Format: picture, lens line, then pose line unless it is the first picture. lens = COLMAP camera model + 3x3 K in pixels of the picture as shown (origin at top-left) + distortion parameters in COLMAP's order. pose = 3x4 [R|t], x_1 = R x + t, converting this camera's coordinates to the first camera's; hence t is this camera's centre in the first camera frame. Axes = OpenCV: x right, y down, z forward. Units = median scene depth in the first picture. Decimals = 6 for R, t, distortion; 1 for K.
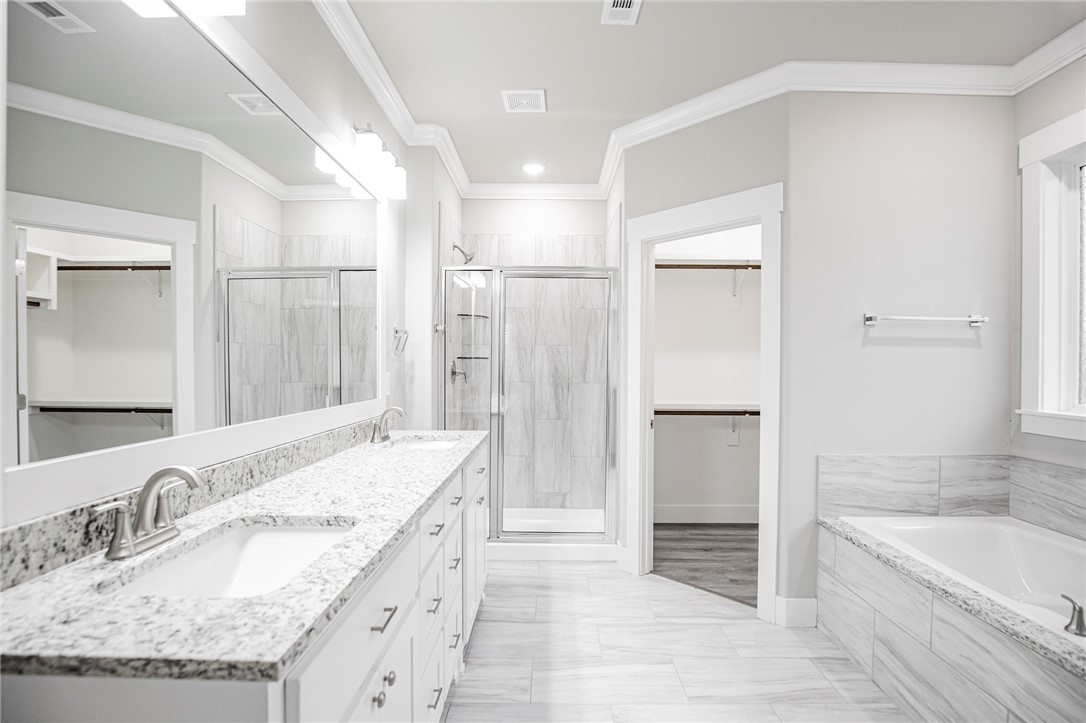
lens RADIAL K [[506.1, 0, 552.7], [0, 506.1, 363.7], [0, 0, 1]] dist [-0.034498, 0.005811]
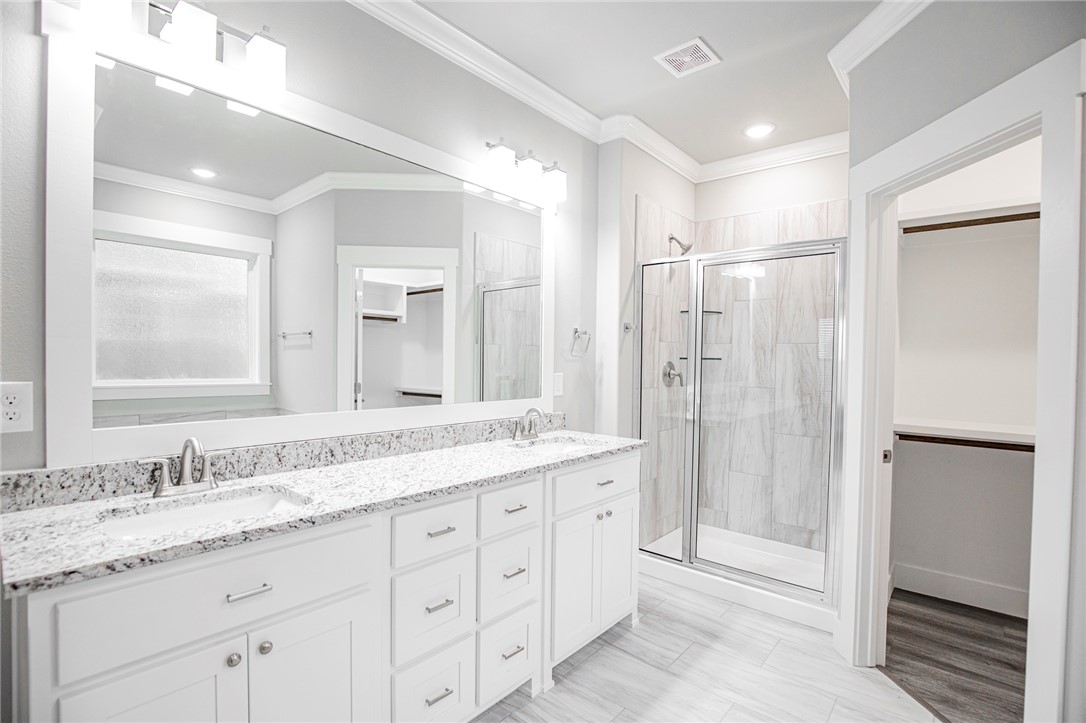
lens RADIAL K [[507.0, 0, 551.2], [0, 507.0, 366.5], [0, 0, 1]] dist [-0.034550, 0.006533]
pose [[0.763506, 0.014883, -0.645629, 0.287958], [-0.009348, 0.999884, 0.011995, -0.007354], [0.645733, -0.003123, 0.763557, 0.182898]]
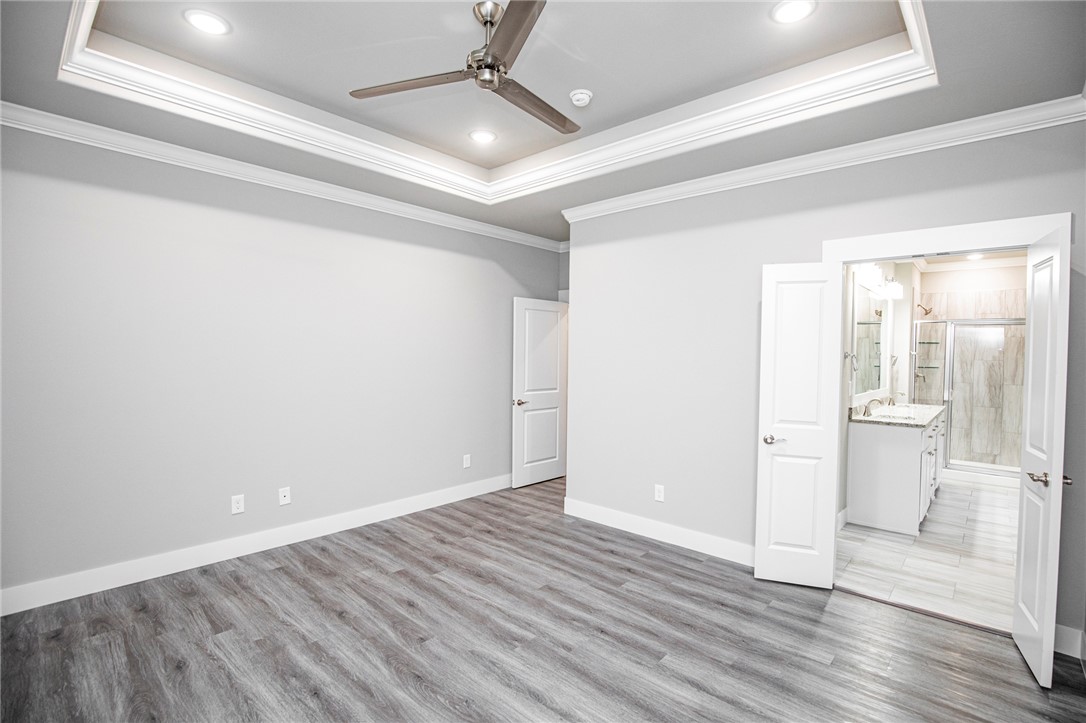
lens RADIAL K [[506.1, 0, 552.7], [0, 506.1, 363.7], [0, 0, 1]] dist [-0.034498, 0.005811]
pose [[0.745947, 0.016642, -0.665798, 0.018769], [-0.011063, 0.999859, 0.012598, -0.040981], [0.665914, -0.002032, 0.746026, -1.425983]]
